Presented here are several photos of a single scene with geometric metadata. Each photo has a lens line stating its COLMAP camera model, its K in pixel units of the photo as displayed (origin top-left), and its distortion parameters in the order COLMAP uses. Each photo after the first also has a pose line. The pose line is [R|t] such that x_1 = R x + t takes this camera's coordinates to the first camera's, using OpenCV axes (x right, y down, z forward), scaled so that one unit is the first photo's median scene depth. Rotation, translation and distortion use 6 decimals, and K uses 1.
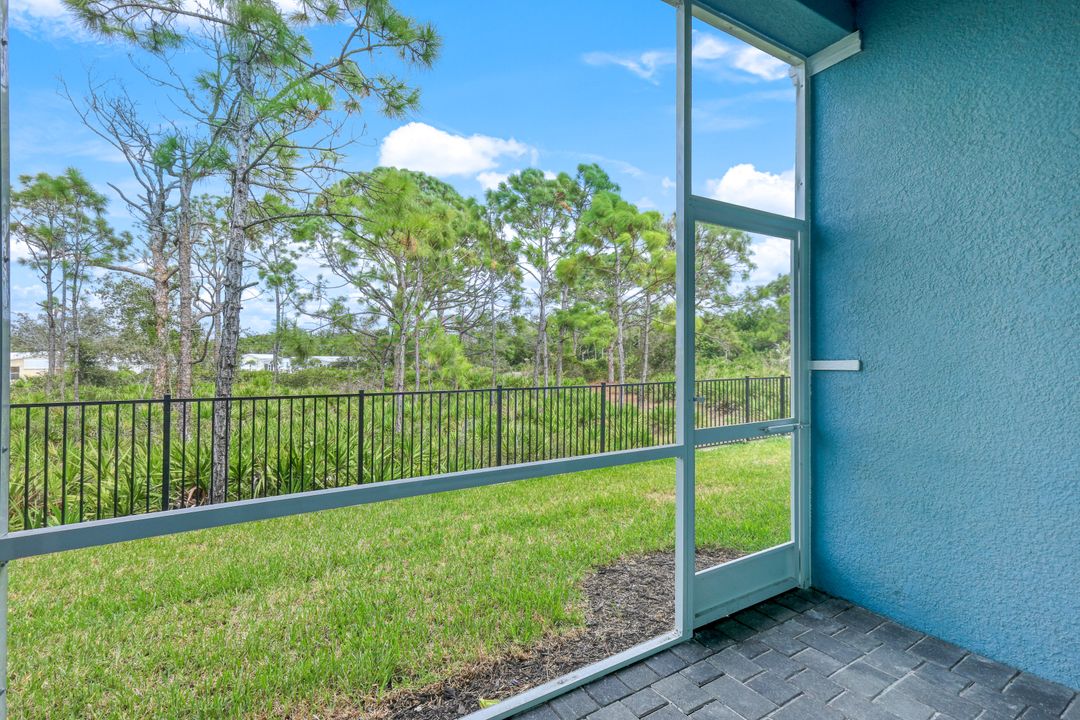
lens RADIAL K [[479.3, 0, 544.8], [0, 479.3, 361.0], [0, 0, 1]] dist [0.002626, 0.000287]
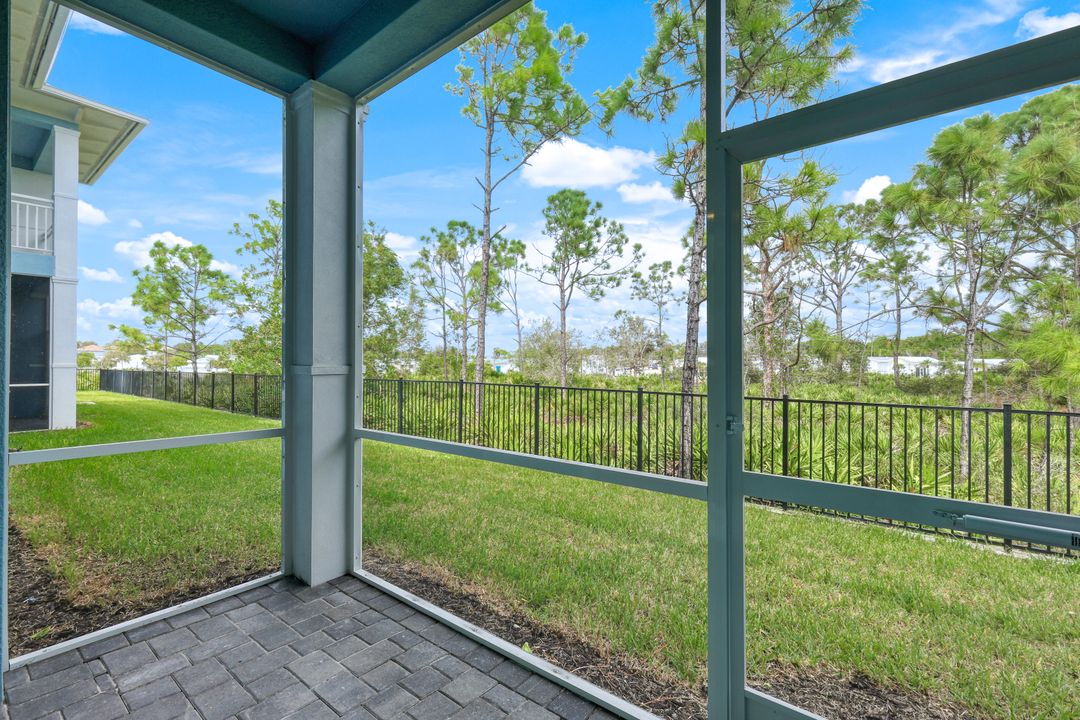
lens RADIAL K [[479.3, 0, 547.0], [0, 479.3, 358.9], [0, 0, 1]] dist [0.002626, 0.000287]
pose [[0.359878, -0.001125, -0.932999, 0.419085], [-0.010079, 0.999936, -0.005094, -0.004383], [0.932945, 0.011237, 0.359844, 0.247122]]
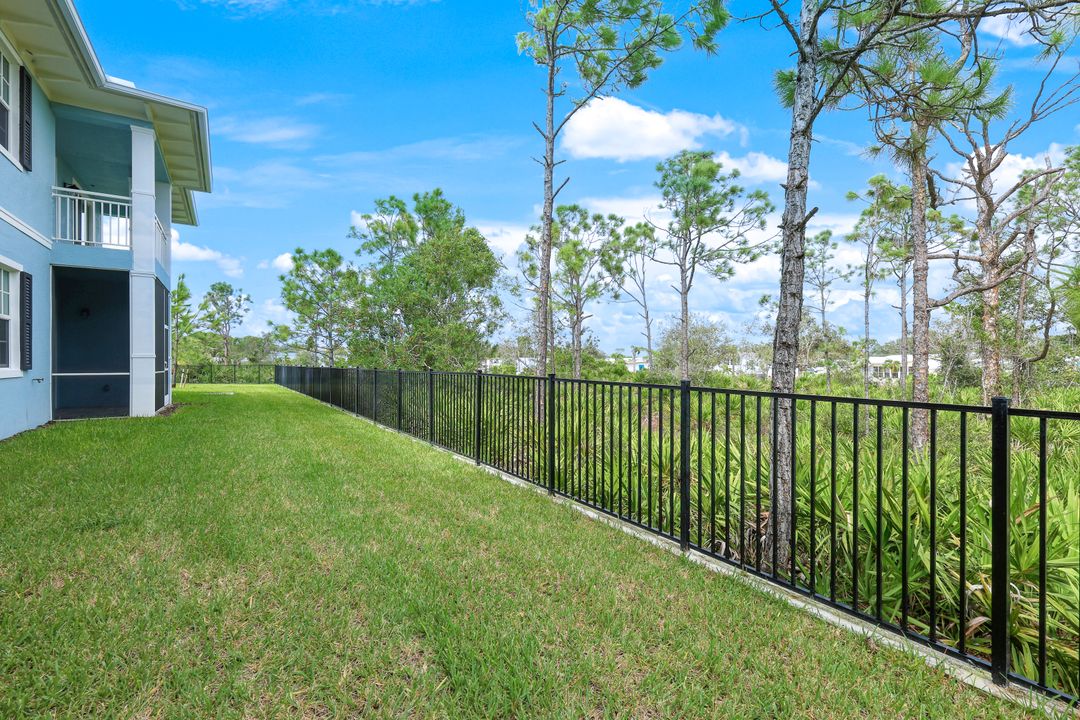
lens RADIAL K [[479.3, 0, 537.9], [0, 479.3, 358.6], [0, 0, 1]] dist [0.002626, 0.000287]
pose [[0.039454, -0.002560, -0.999218, -0.007476], [-0.008387, 0.999961, -0.002893, 0.037372], [0.999186, 0.008495, 0.039431, 0.715397]]
